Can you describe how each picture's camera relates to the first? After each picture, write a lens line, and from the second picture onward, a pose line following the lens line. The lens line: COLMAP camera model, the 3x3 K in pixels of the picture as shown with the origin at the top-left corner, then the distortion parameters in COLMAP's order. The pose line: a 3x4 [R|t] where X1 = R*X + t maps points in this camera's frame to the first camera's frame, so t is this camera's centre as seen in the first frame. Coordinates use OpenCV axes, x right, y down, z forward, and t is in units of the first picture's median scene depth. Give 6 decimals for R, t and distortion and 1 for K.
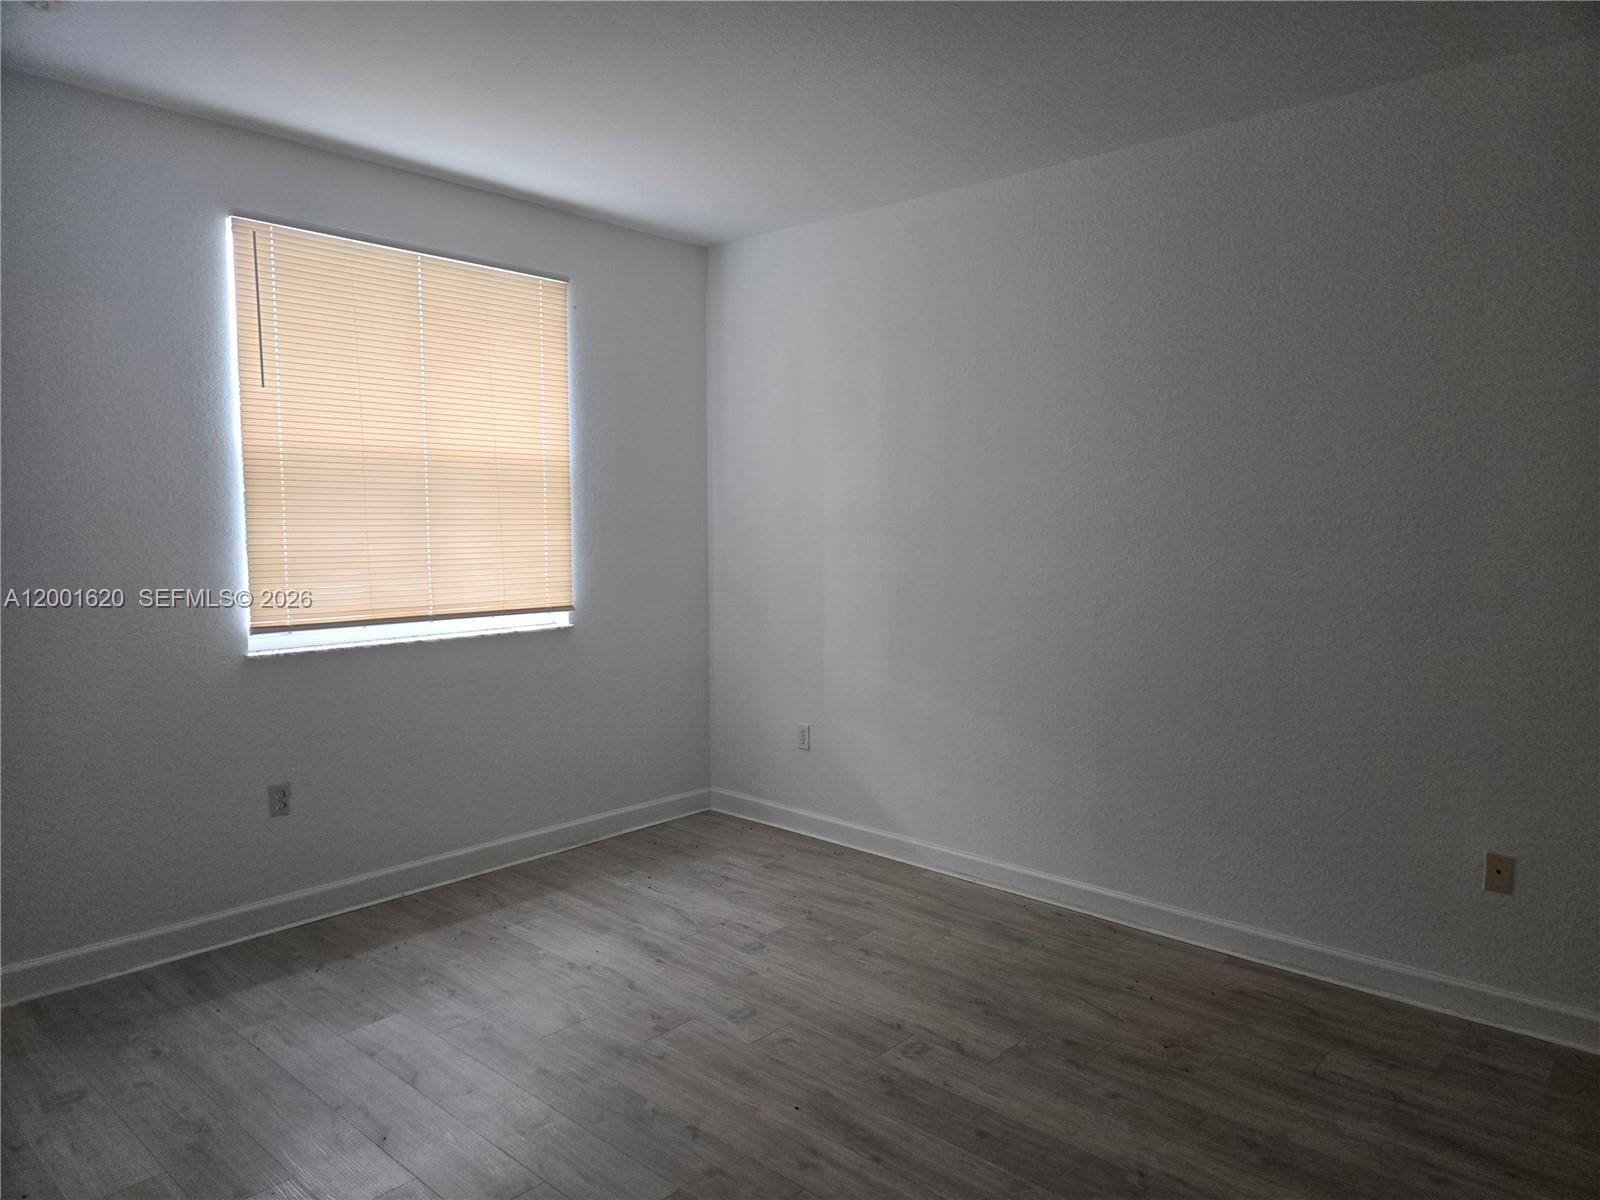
lens RADIAL K [[1075.0, 0, 815.2], [0, 1075.0, 588.0], [0, 0, 1]] dist [0.054088, -0.048007]
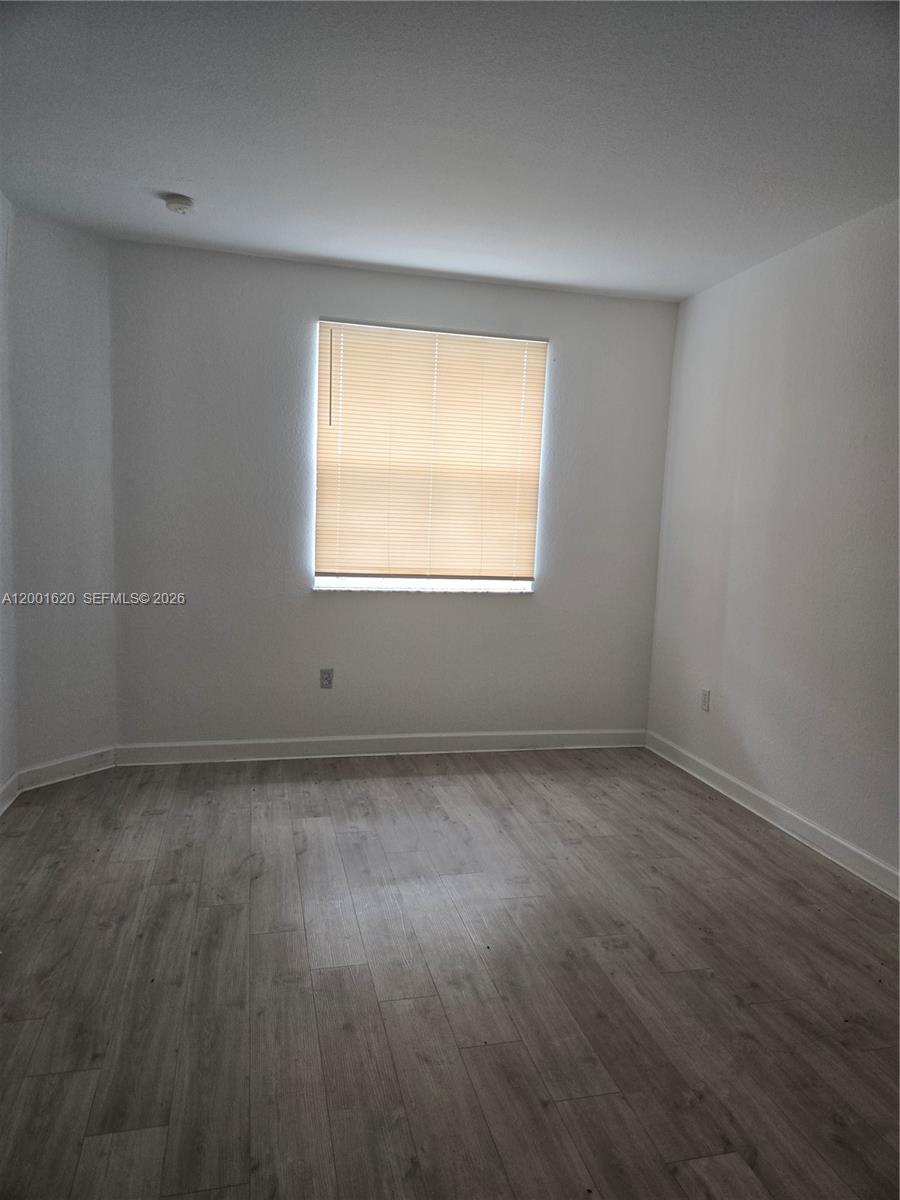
lens RADIAL K [[806.2, 0, 449.7], [0, 806.2, 594.9], [0, 0, 1]] dist [0.054088, -0.048007]
pose [[0.820124, 0.082629, -0.566188, 0.325507], [-0.073932, 0.996526, 0.038342, 0.008279], [0.567389, 0.010414, 0.823384, 0.099429]]
